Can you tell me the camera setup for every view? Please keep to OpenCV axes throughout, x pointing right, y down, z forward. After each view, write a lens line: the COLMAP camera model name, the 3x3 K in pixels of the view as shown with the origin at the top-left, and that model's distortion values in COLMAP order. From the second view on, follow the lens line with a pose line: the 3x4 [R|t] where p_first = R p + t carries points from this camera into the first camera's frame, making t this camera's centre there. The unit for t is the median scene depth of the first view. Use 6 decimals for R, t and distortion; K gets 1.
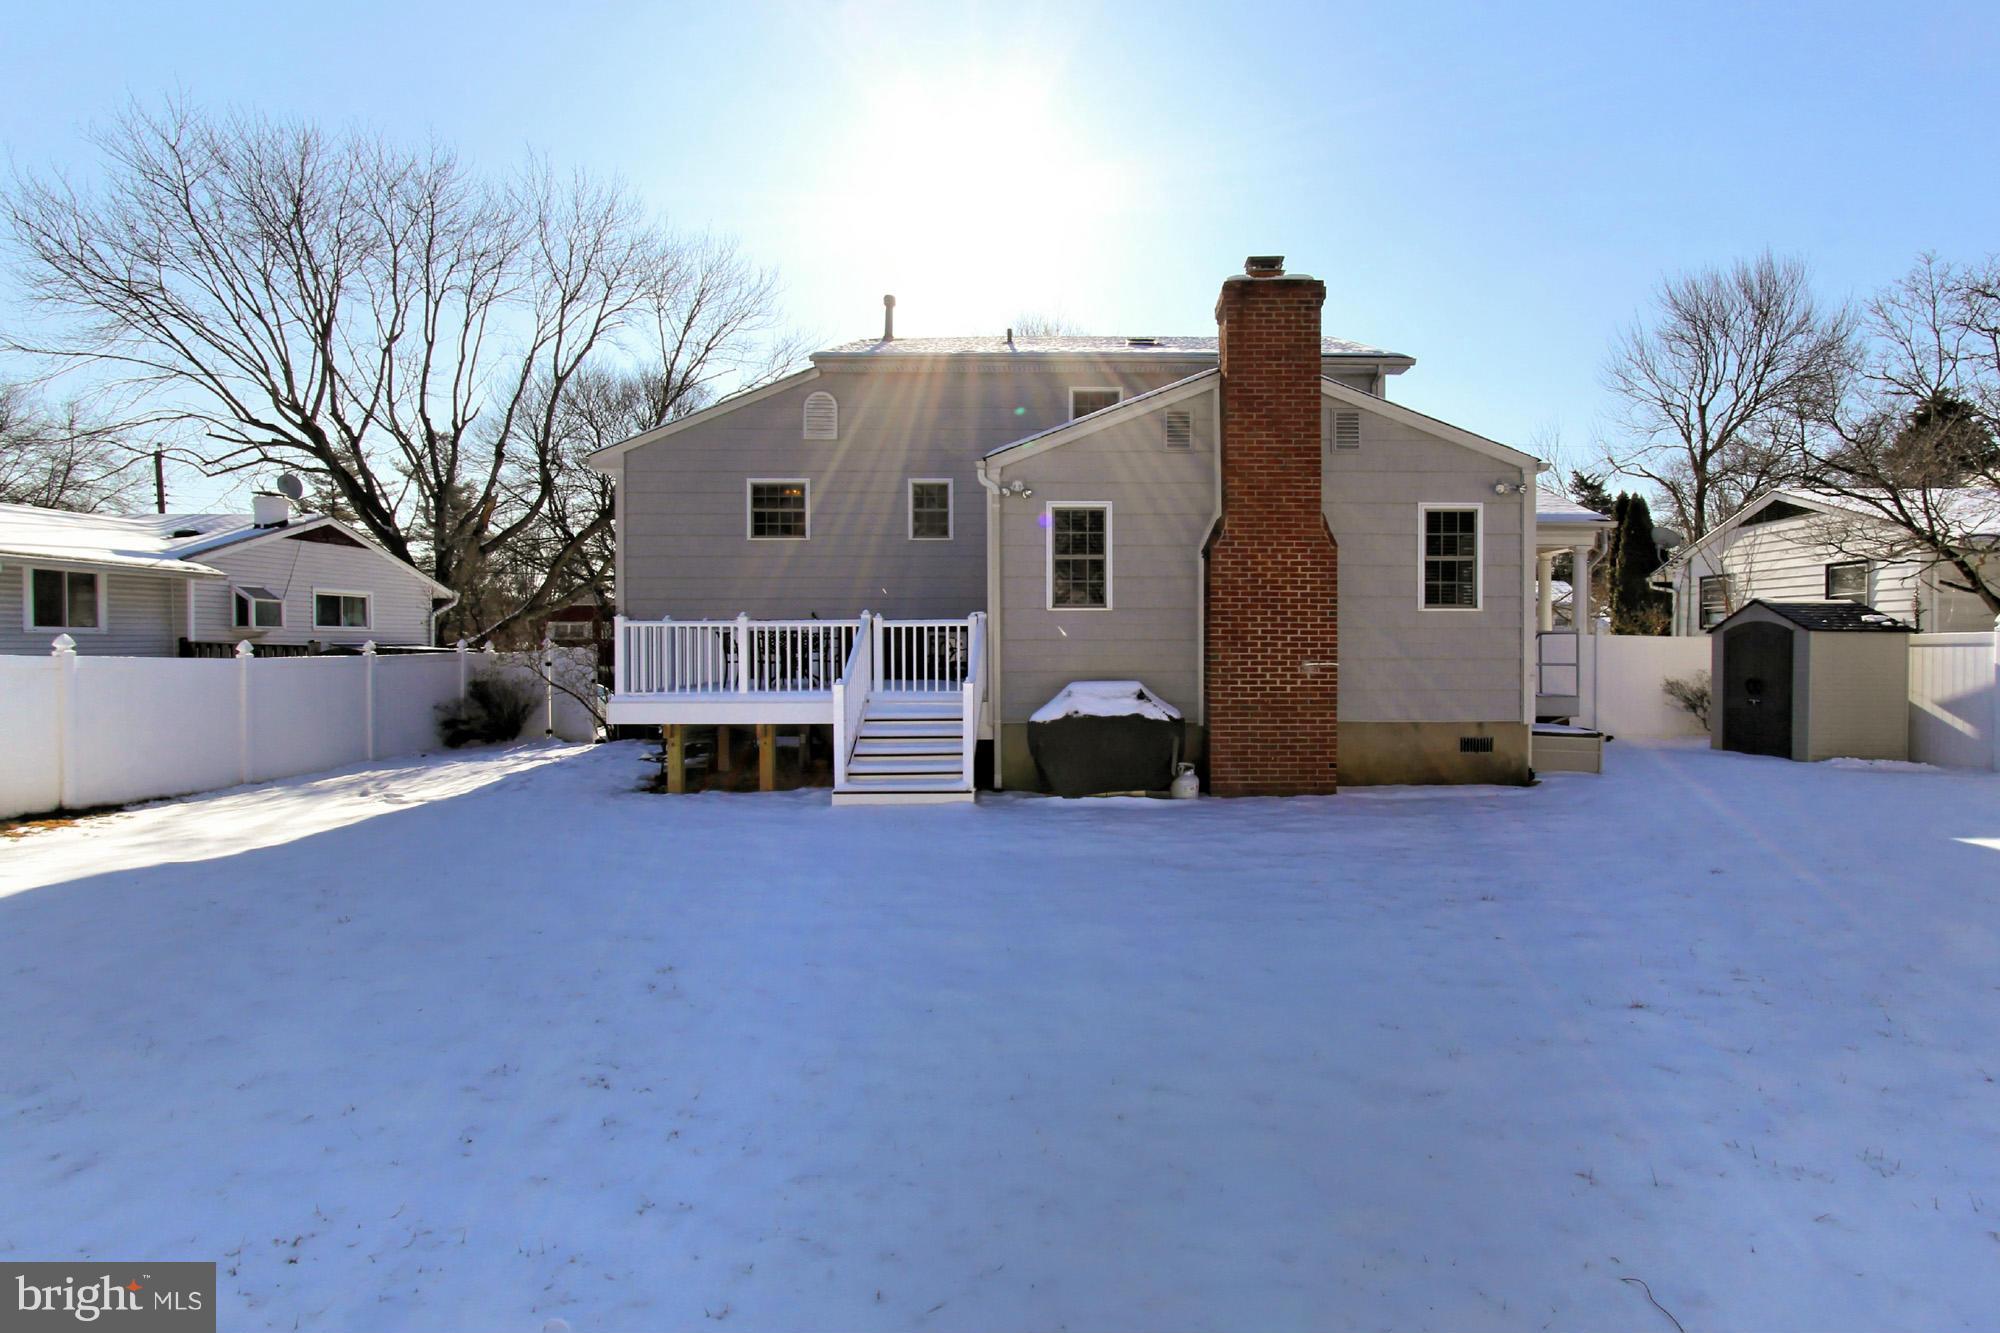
lens RADIAL K [[1082.4, 0, 999.4], [0, 1082.4, 659.0], [0, 0, 1]] dist [0.001100, 0.000125]
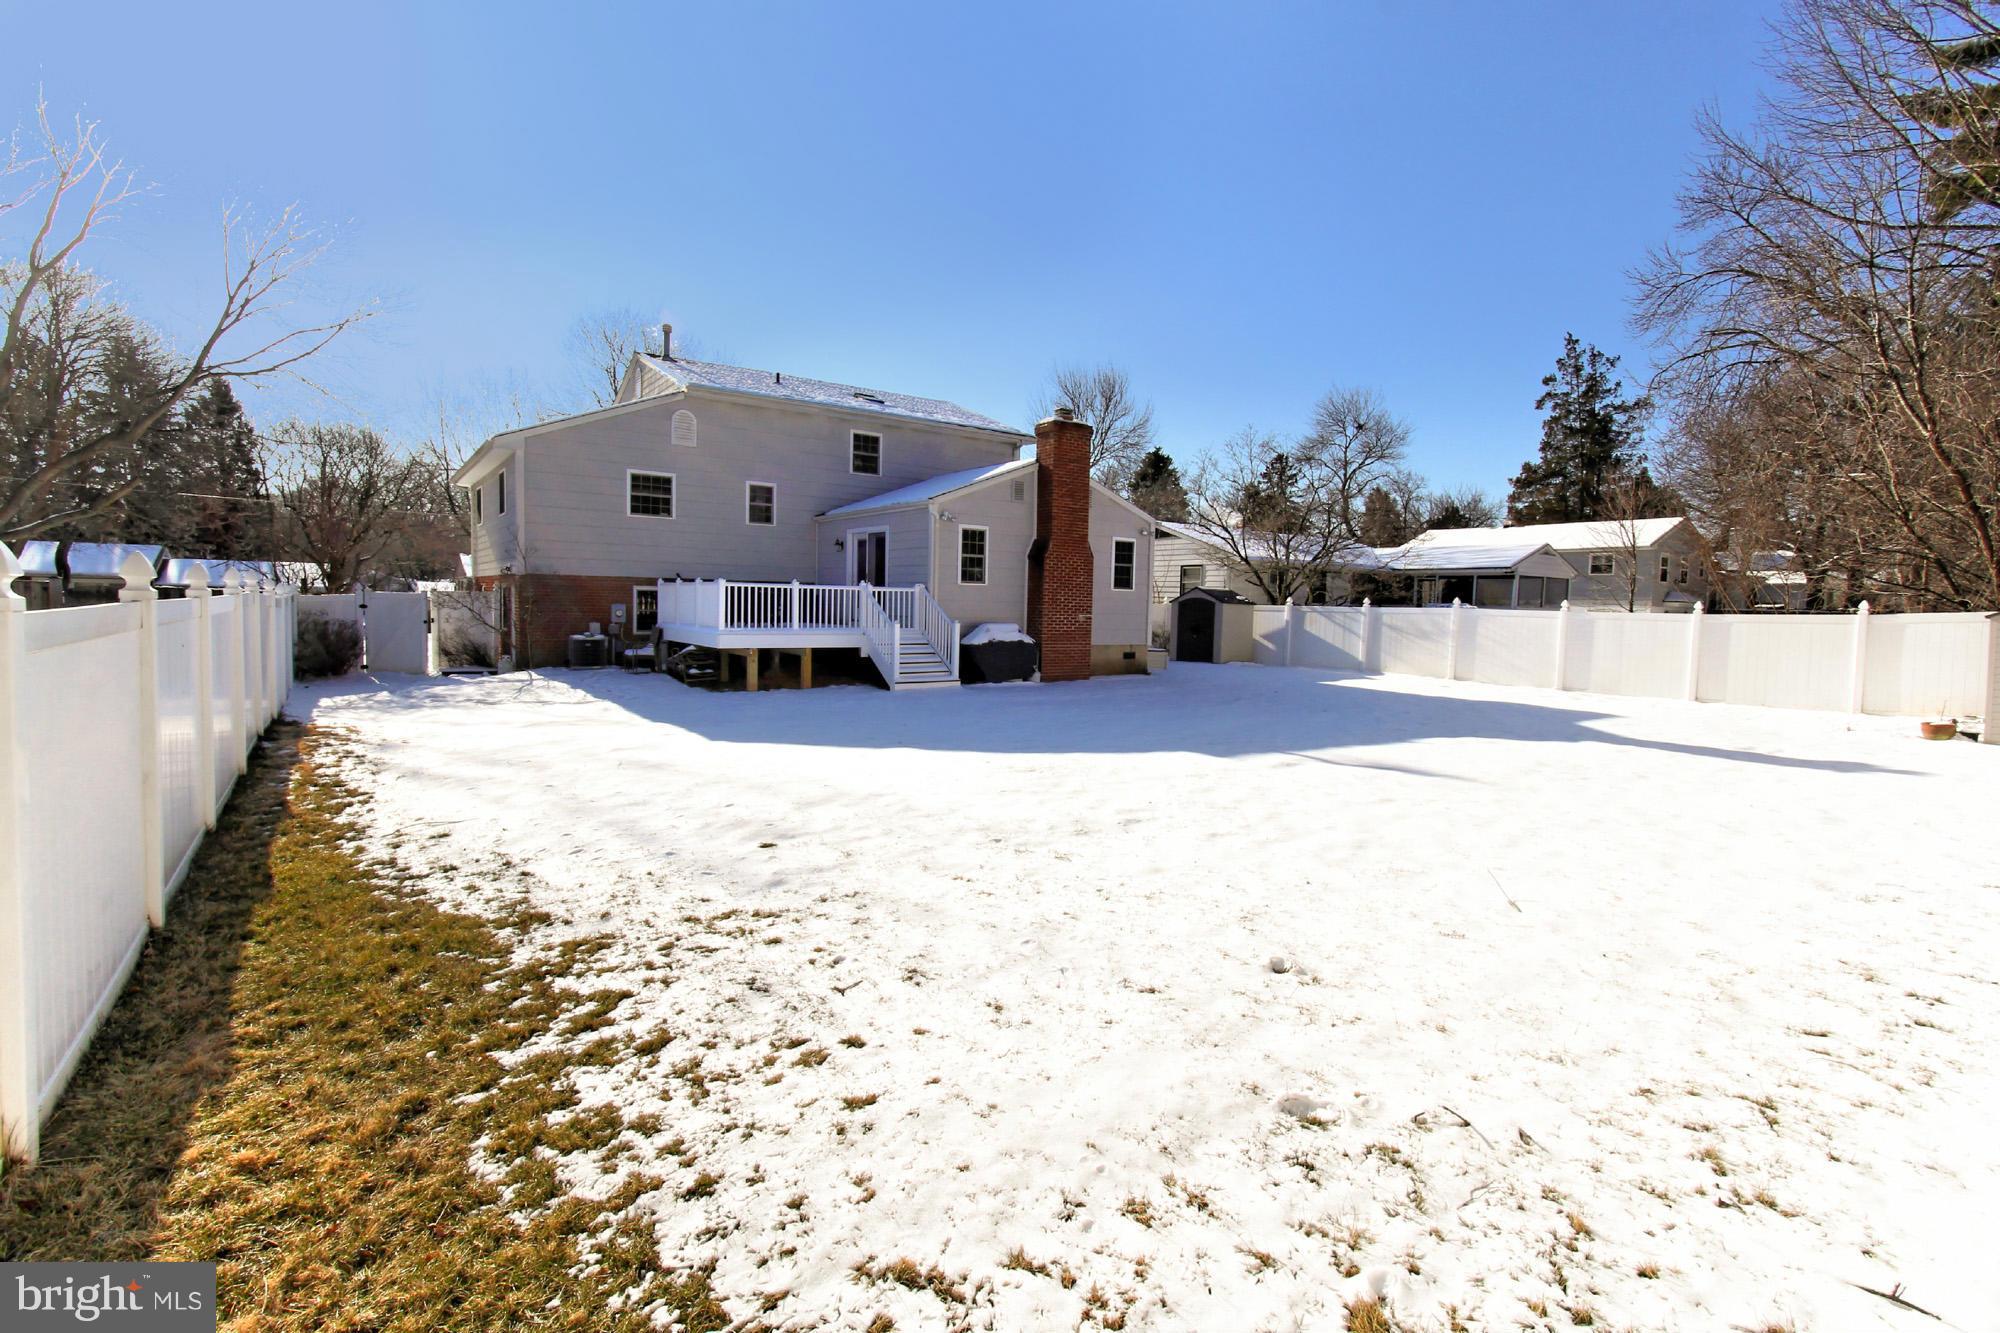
lens RADIAL K [[1082.4, 0, 999.4], [0, 1082.4, 659.0], [0, 0, 1]] dist [0.001100, 0.000125]
pose [[0.796885, -0.011640, 0.604019, -1.000062], [-0.015444, 0.999095, 0.039629, 0.007456], [-0.603933, -0.040908, 0.795984, -0.492850]]
